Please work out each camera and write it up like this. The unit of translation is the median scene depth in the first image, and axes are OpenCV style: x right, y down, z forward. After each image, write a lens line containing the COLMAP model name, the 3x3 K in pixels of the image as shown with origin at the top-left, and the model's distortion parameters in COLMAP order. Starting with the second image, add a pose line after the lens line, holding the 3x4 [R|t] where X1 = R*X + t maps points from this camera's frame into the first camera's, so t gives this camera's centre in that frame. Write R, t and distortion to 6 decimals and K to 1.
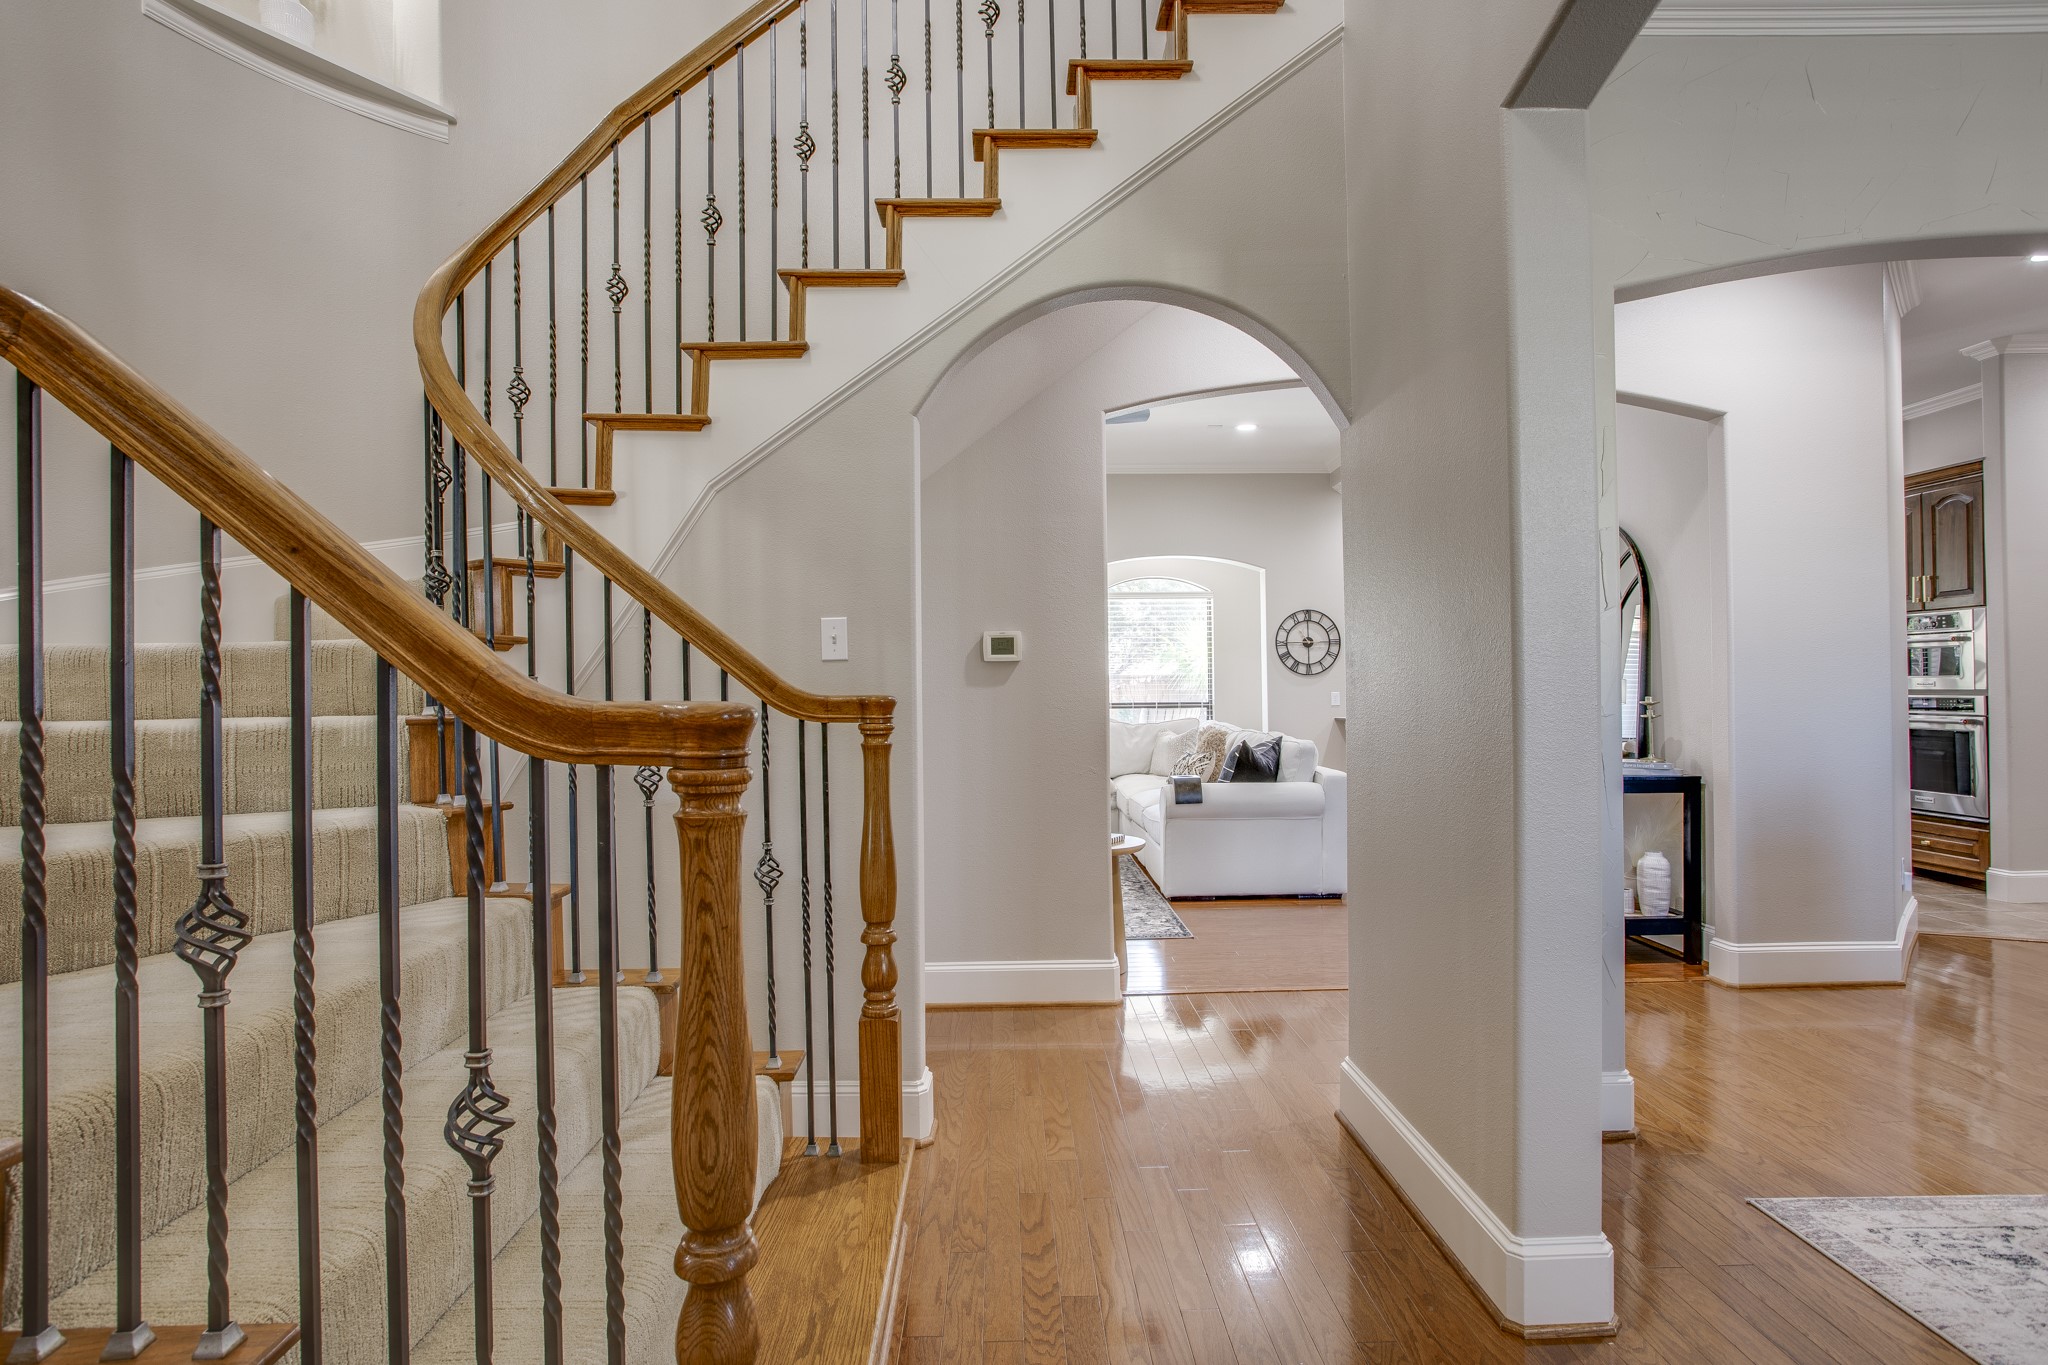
lens RADIAL K [[1010.8, 0, 1005.0], [0, 1010.8, 682.7], [0, 0, 1]] dist [-0.016379, 0.002182]
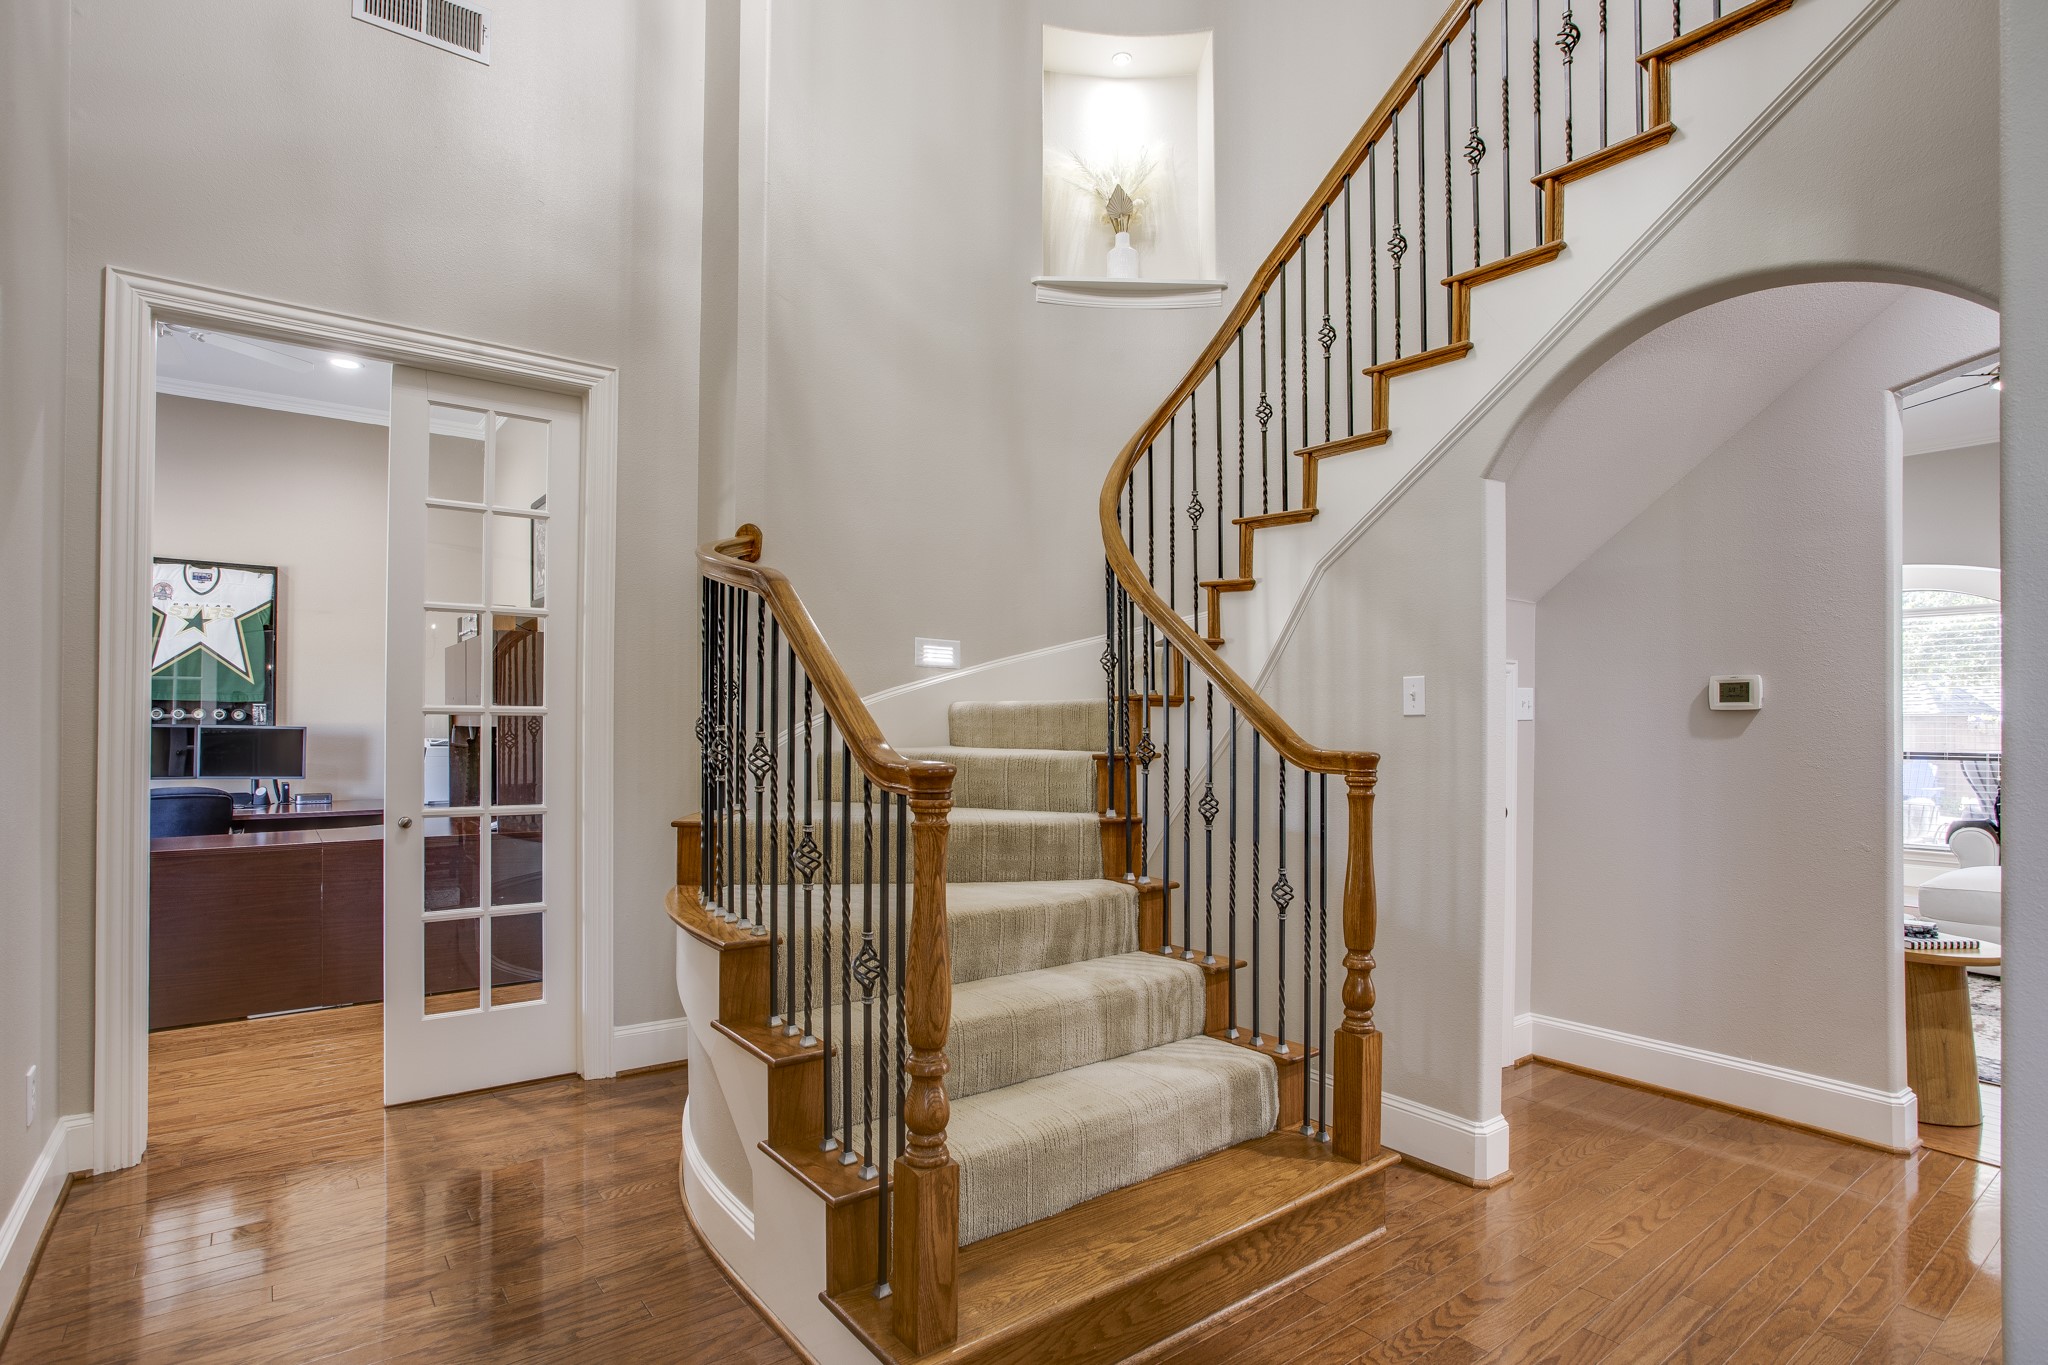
lens RADIAL K [[1010.8, 0, 1054.1], [0, 1010.8, 728.1], [0, 0, 1]] dist [-0.016379, 0.002182]
pose [[0.625353, 0.020026, -0.780085, 0.445193], [-0.006112, 0.999766, 0.020765, -0.029170], [0.780318, -0.008217, 0.625328, 0.017980]]
